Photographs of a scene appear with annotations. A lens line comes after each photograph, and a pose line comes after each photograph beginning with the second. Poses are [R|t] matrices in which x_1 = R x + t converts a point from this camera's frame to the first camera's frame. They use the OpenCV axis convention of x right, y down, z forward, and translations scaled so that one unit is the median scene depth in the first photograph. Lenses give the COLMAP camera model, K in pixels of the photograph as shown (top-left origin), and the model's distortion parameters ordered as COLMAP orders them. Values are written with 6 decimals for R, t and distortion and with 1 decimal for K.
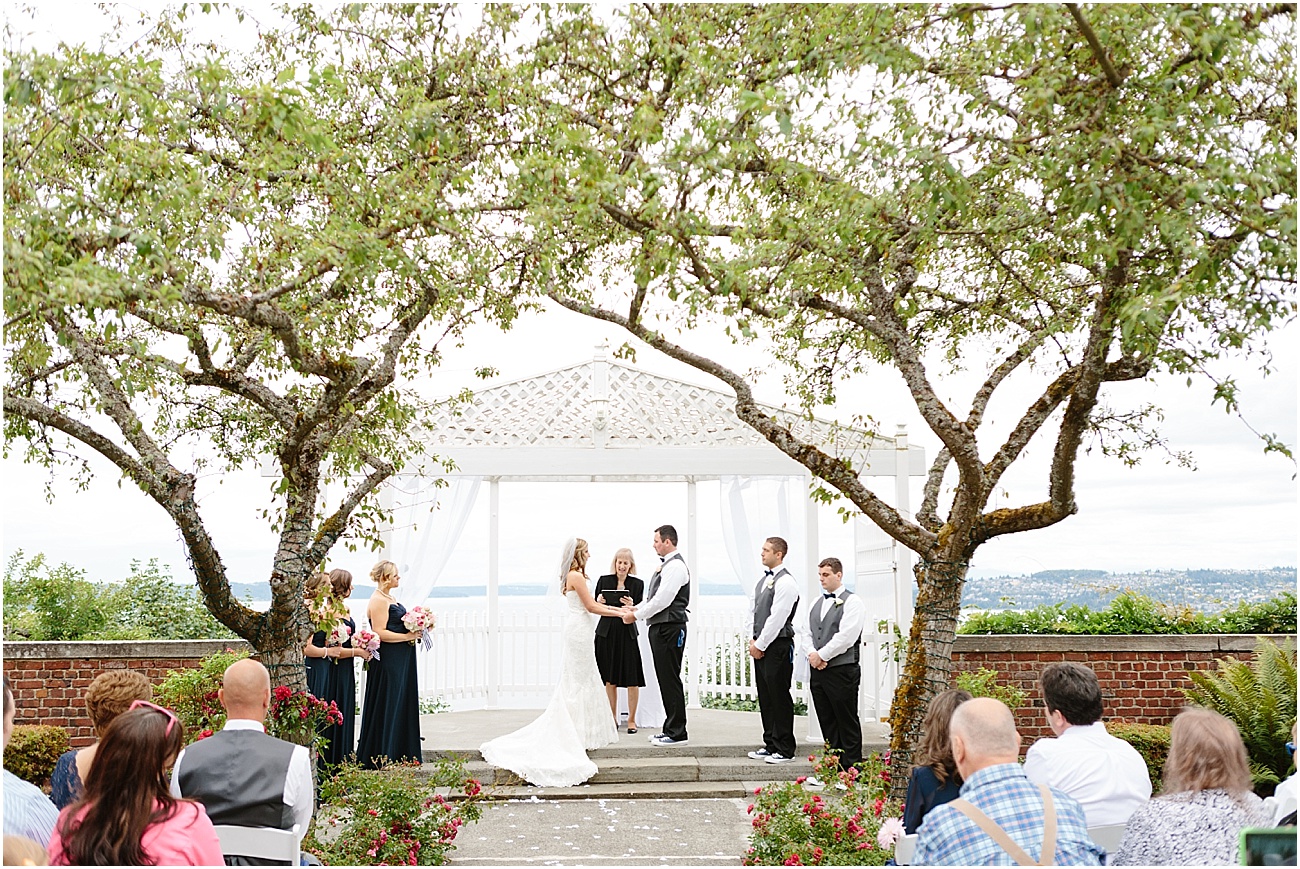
lens RADIAL K [[1184.7, 0, 650.0], [0, 1184.7, 434.5], [0, 0, 1]] dist [0.018477, -0.003021]
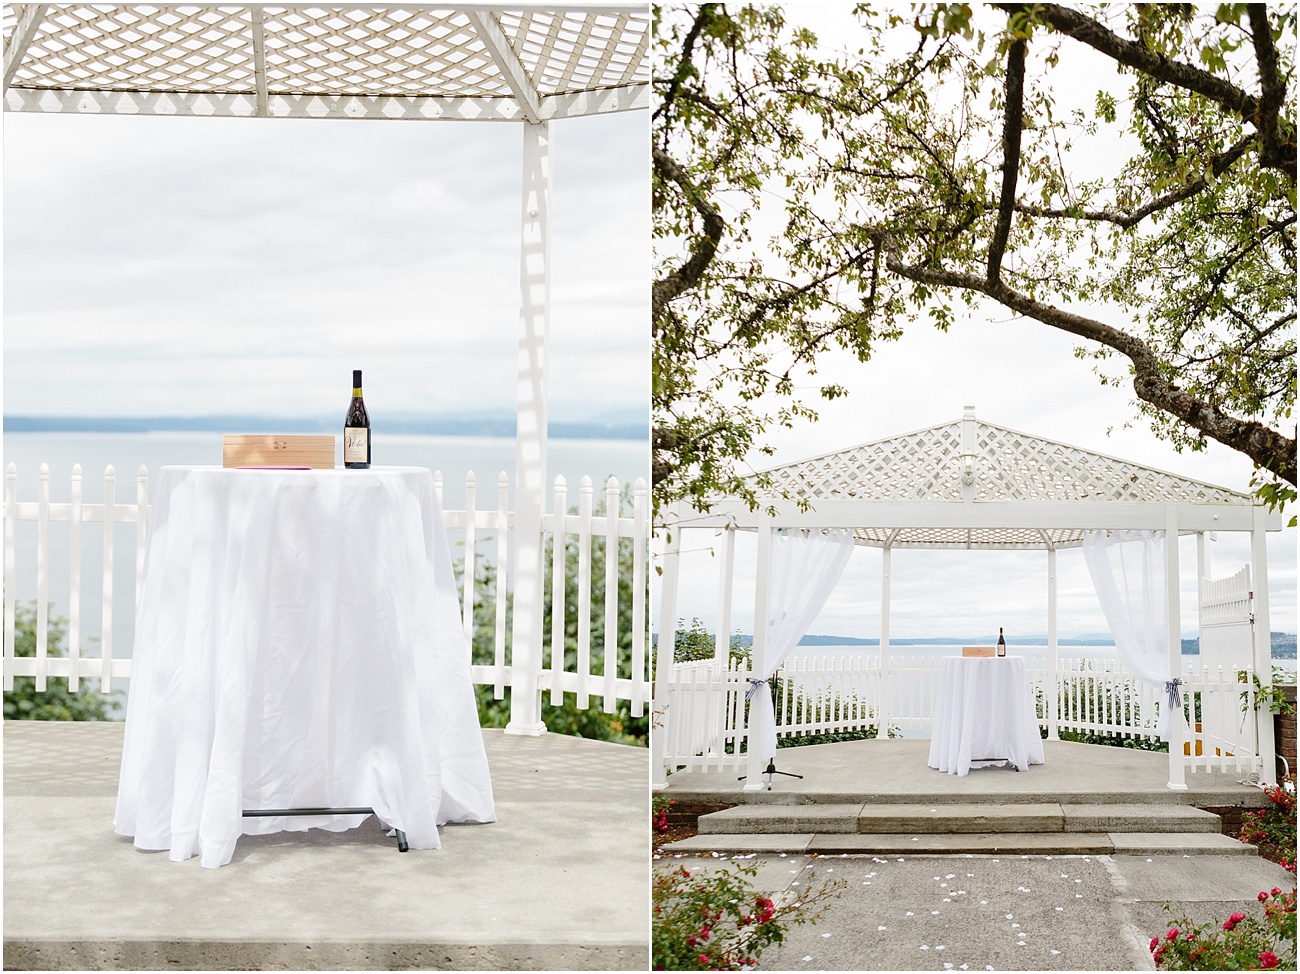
lens RADIAL K [[3584.1, 0, 648.6], [0, 3584.1, 662.7], [0, 0, 1]] dist [-0.841622, 10.575758]
pose [[0.991964, 0.011616, -0.125984, 0.132790], [0.006015, 0.990320, 0.138672, -0.511188], [0.126375, -0.138316, 0.982292, -3.812254]]
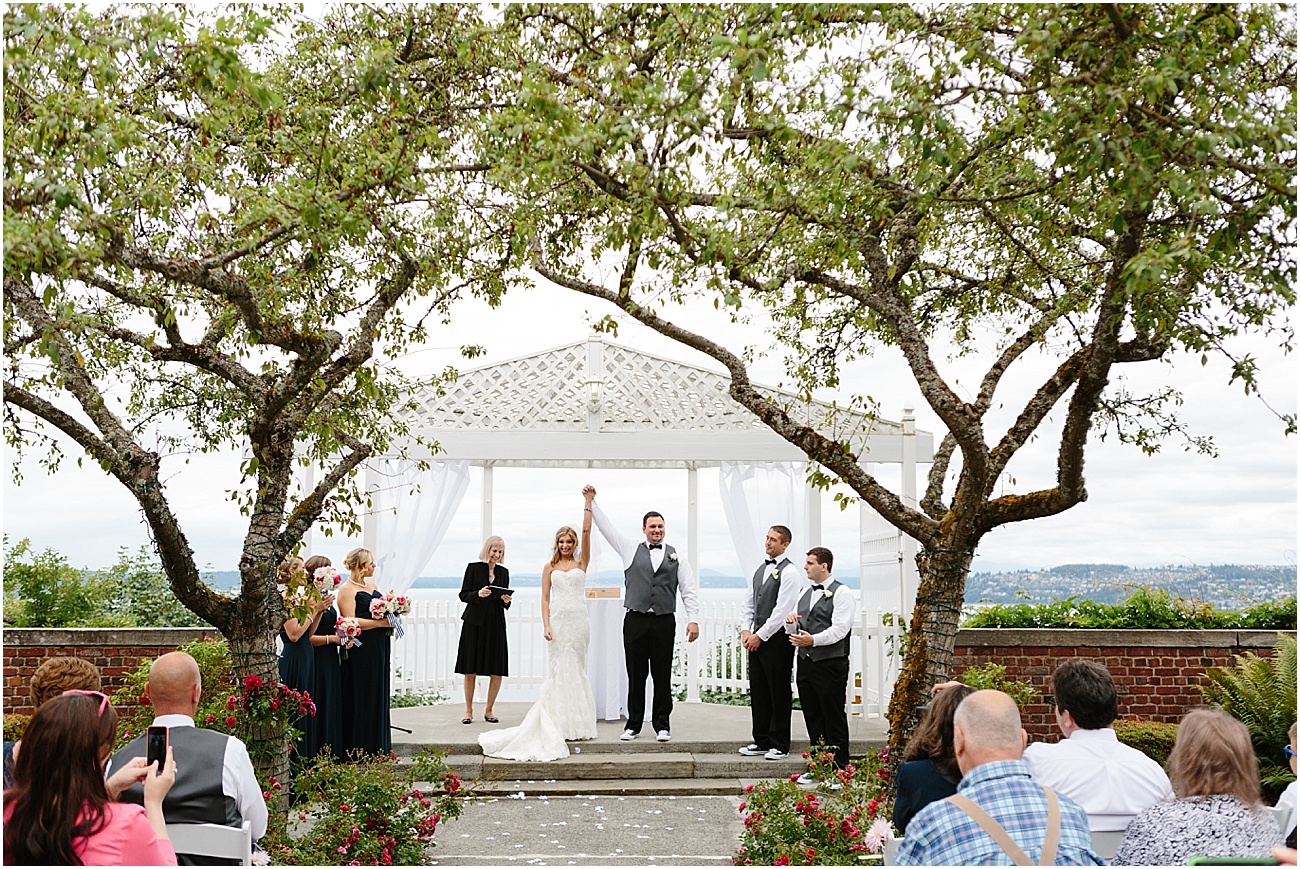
lens RADIAL K [[1220.9, 0, 644.4], [0, 1220.9, 432.5], [0, 0, 1]] dist [0.012883, 0.001576]
pose [[0.999945, 0.005947, -0.008594, 0.012392], [-0.005864, 0.999937, 0.009593, 0.004399], [0.008651, -0.009542, 0.999917, 0.017355]]
